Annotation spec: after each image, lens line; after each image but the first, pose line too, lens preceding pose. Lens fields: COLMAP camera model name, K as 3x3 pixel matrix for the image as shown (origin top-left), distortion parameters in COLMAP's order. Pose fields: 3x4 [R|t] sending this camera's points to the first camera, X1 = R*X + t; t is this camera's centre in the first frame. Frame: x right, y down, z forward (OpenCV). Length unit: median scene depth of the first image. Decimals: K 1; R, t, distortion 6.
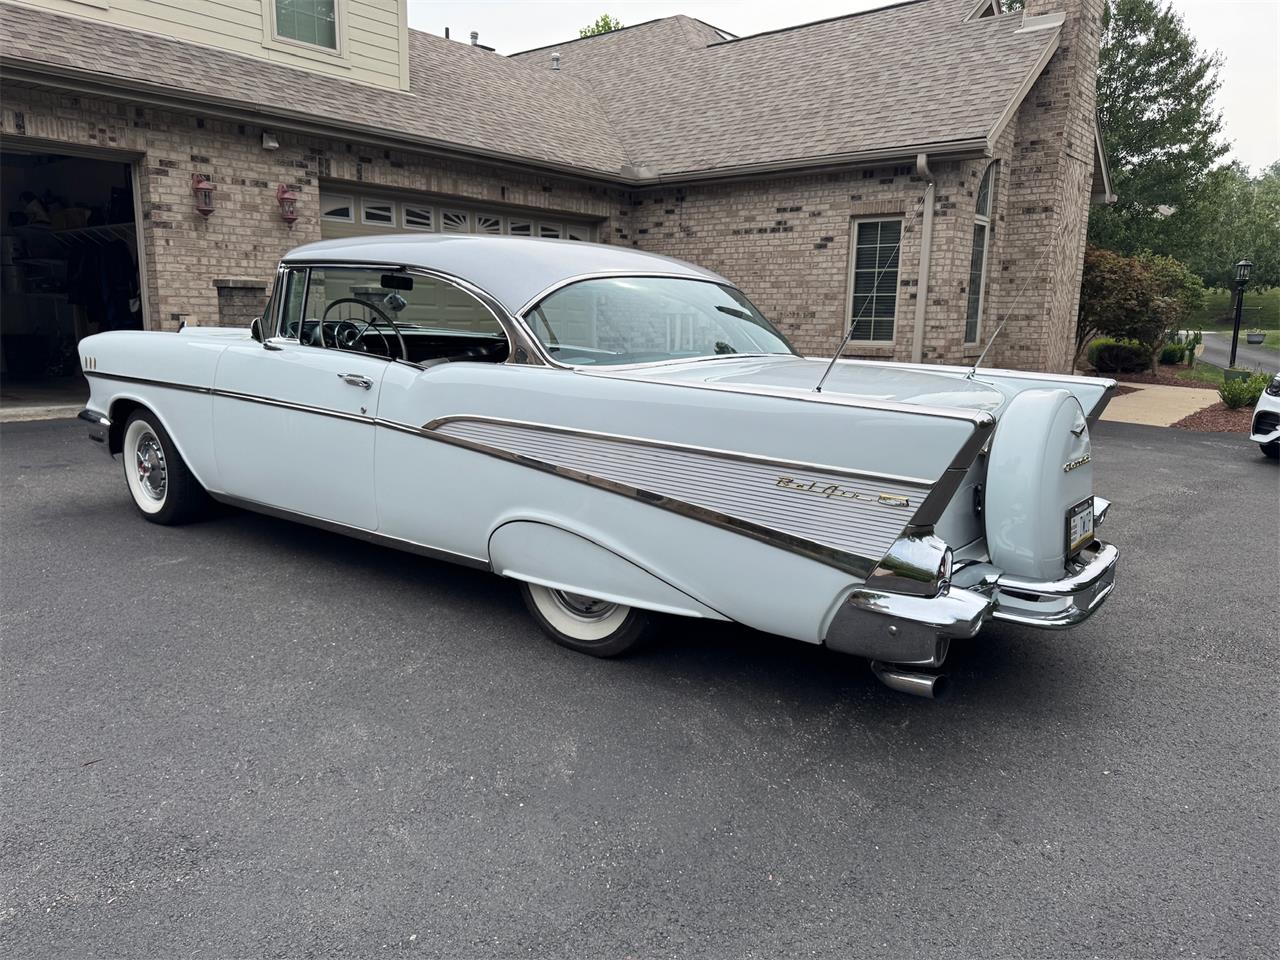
lens RADIAL K [[906.4, 0, 631.3], [0, 906.4, 484.2], [0, 0, 1]] dist [0.013871, -0.015367]
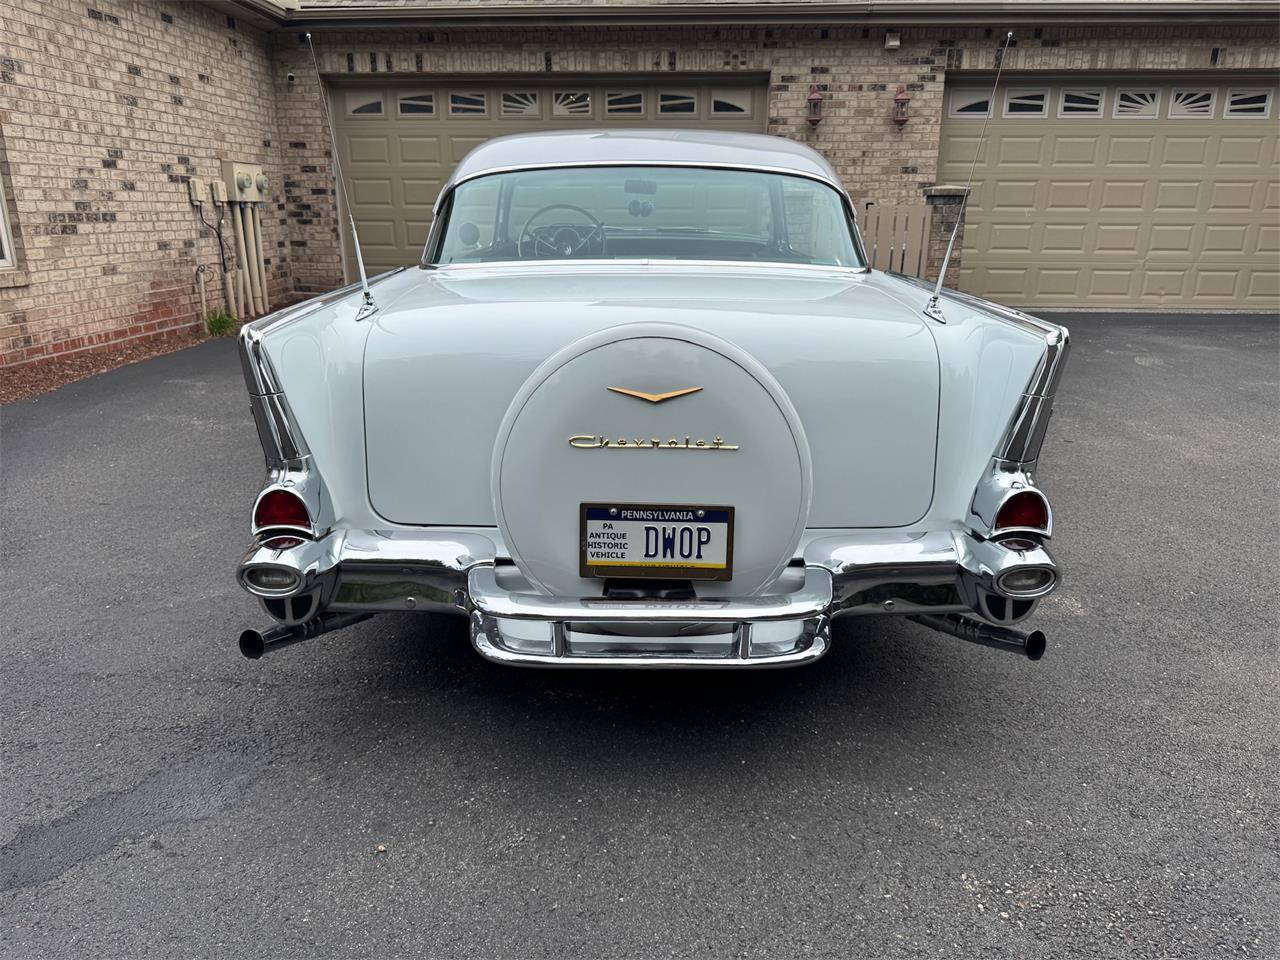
lens RADIAL K [[906.4, 0, 639.2], [0, 906.4, 483.3], [0, 0, 1]] dist [0.013871, -0.015367]
pose [[0.633289, 0.211552, -0.744440, 0.224176], [-0.132204, 0.977347, 0.165274, -0.029138], [0.762540, -0.006248, 0.646911, 0.126322]]
